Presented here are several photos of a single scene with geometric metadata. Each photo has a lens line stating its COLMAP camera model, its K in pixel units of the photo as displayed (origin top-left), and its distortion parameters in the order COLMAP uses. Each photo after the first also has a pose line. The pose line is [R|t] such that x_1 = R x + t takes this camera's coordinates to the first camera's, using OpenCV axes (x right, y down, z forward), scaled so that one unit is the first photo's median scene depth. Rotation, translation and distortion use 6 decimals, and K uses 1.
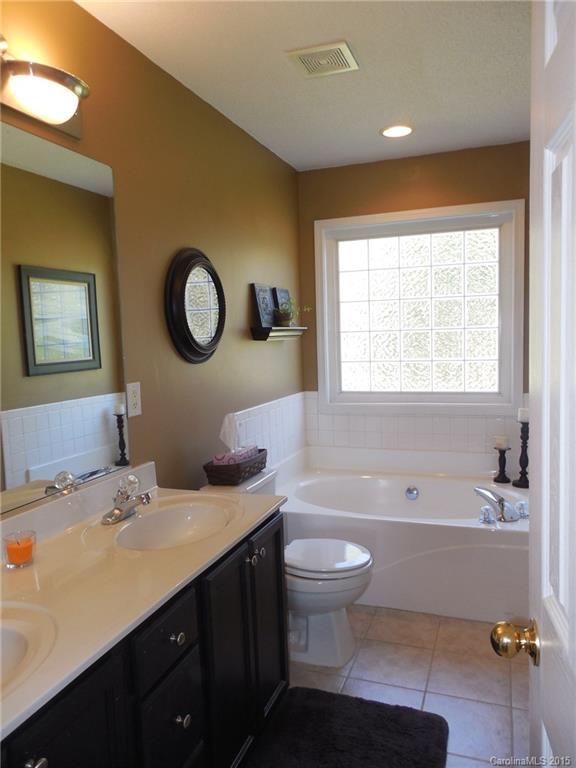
lens RADIAL K [[572.6, 0, 288.0], [0, 572.6, 384.0], [0, 0, 1]] dist [0.011763, 0.000995]
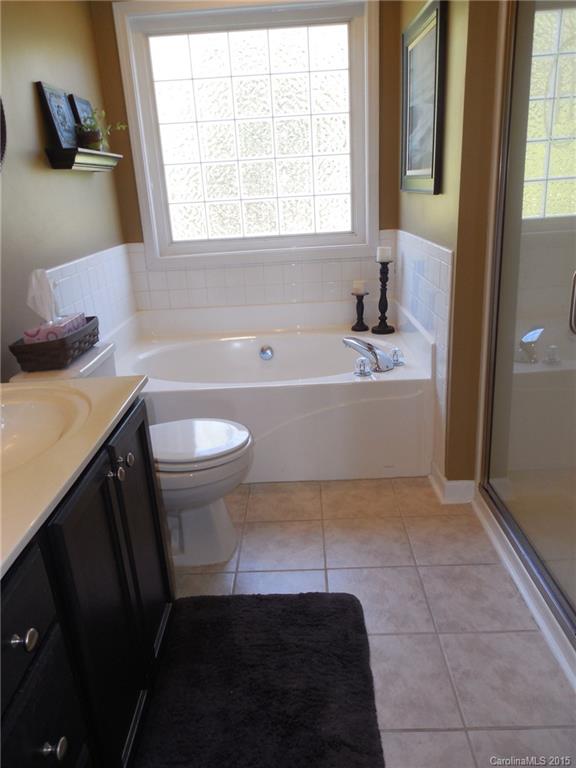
lens RADIAL K [[584.1, 0, 288.0], [0, 584.1, 384.0], [0, 0, 1]] dist [0.006416, 0.001381]
pose [[0.946241, -0.127485, 0.297282, -0.037017], [0.055768, 0.969592, 0.238288, 0.030119], [-0.318620, -0.208899, 0.924577, 0.187300]]
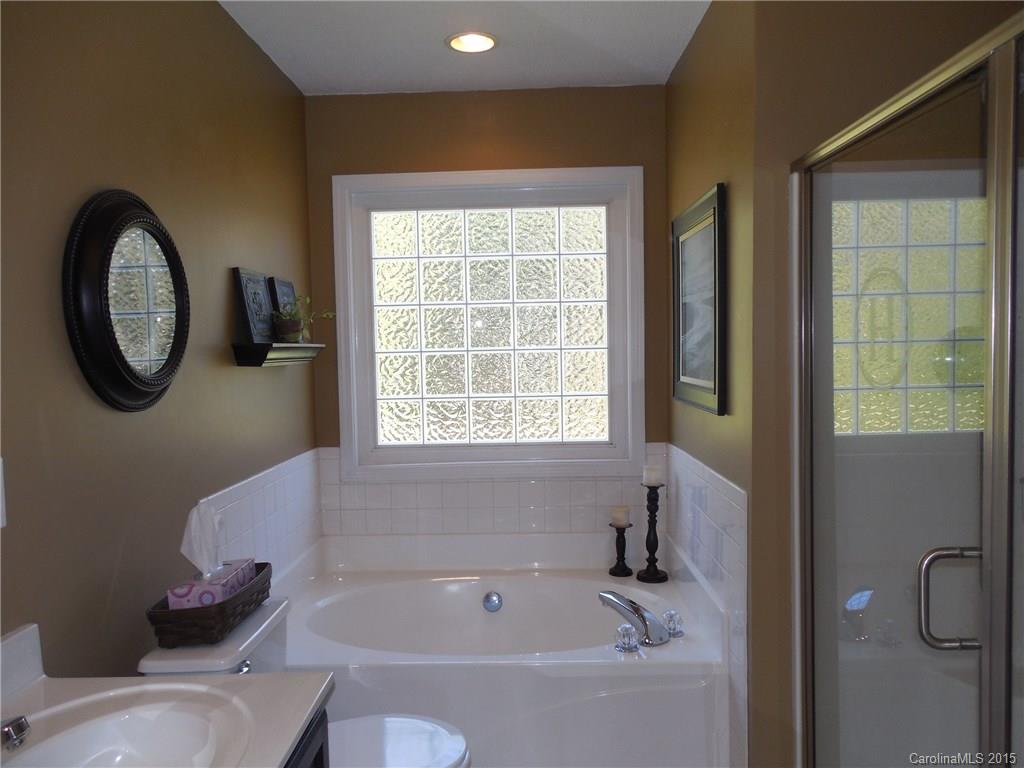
lens RADIAL K [[778.8, 0, 512.0], [0, 778.8, 384.0], [0, 0, 1]] dist [0.006416, 0.001381]
pose [[0.950790, -0.003418, 0.309816, -0.045205], [0.018468, 0.998786, -0.045658, -0.019144], [-0.309284, 0.049133, 0.949700, 0.192438]]
